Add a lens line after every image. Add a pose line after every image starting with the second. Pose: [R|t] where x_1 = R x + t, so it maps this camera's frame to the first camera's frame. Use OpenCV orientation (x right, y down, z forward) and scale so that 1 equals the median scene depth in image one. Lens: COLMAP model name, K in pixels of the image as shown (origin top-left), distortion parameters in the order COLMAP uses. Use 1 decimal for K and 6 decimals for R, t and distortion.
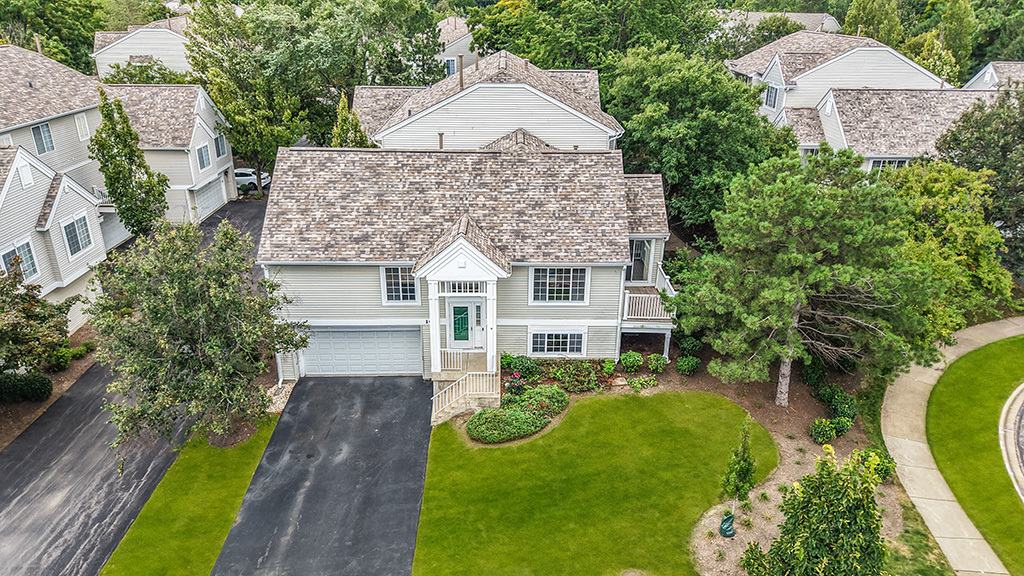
lens RADIAL K [[693.8, 0, 512.0], [0, 693.8, 288.0], [0, 0, 1]] dist [-0.003565, -0.003753]
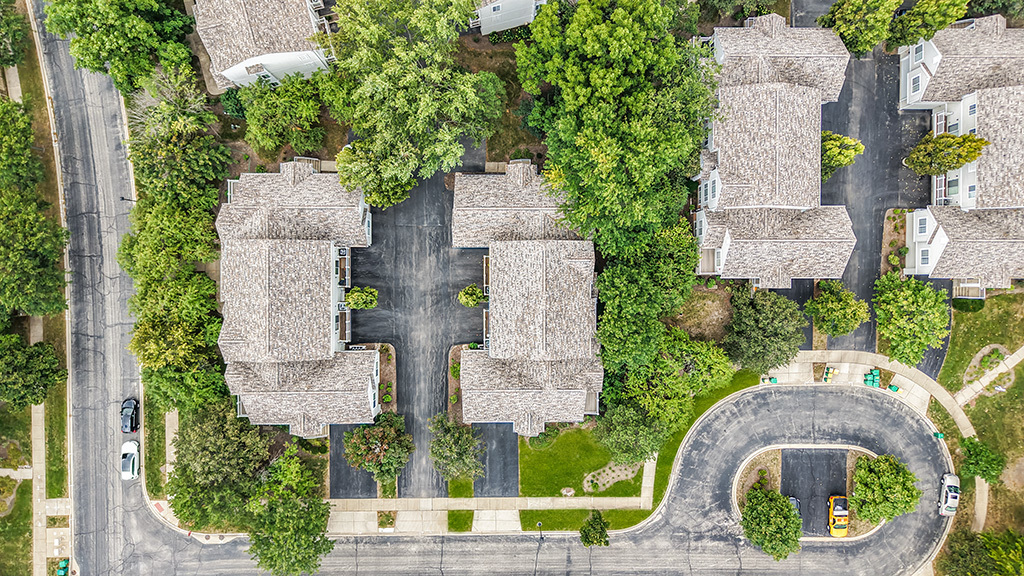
lens RADIAL K [[712.5, 0, 512.0], [0, 712.5, 288.0], [0, 0, 1]] dist [-0.004329, -0.002068]
pose [[0.999910, 0.011640, 0.006718, -0.168111], [-0.010605, 0.376350, 0.926417, -3.103353], [0.008255, -0.926404, 0.376440, 0.331633]]
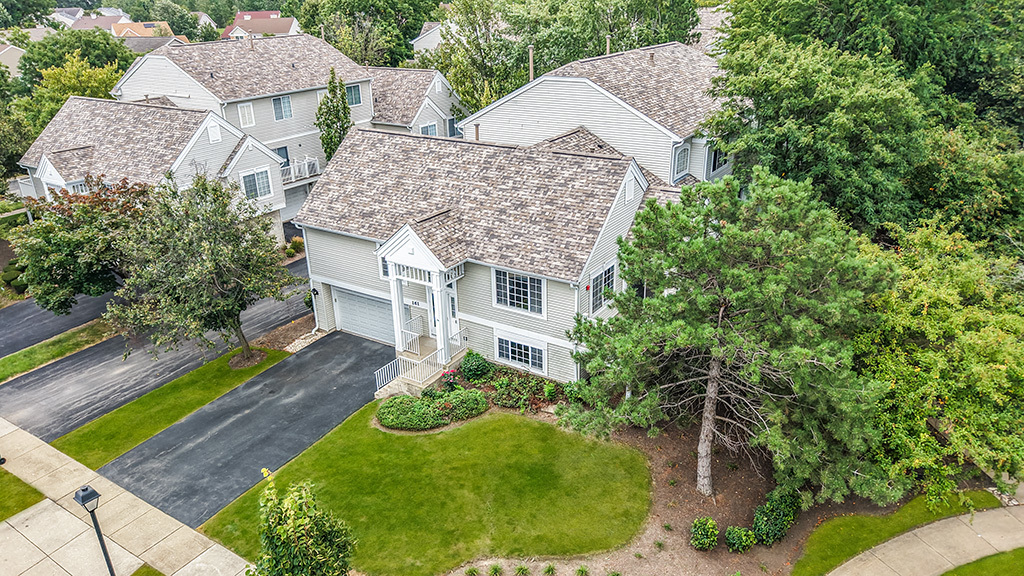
lens RADIAL K [[712.5, 0, 512.0], [0, 712.5, 288.0], [0, 0, 1]] dist [-0.004329, -0.002068]
pose [[0.832001, 0.190121, -0.521180, 0.558839], [-0.187952, 0.980486, 0.057629, -0.063163], [0.521966, 0.050010, 0.851499, 0.169180]]
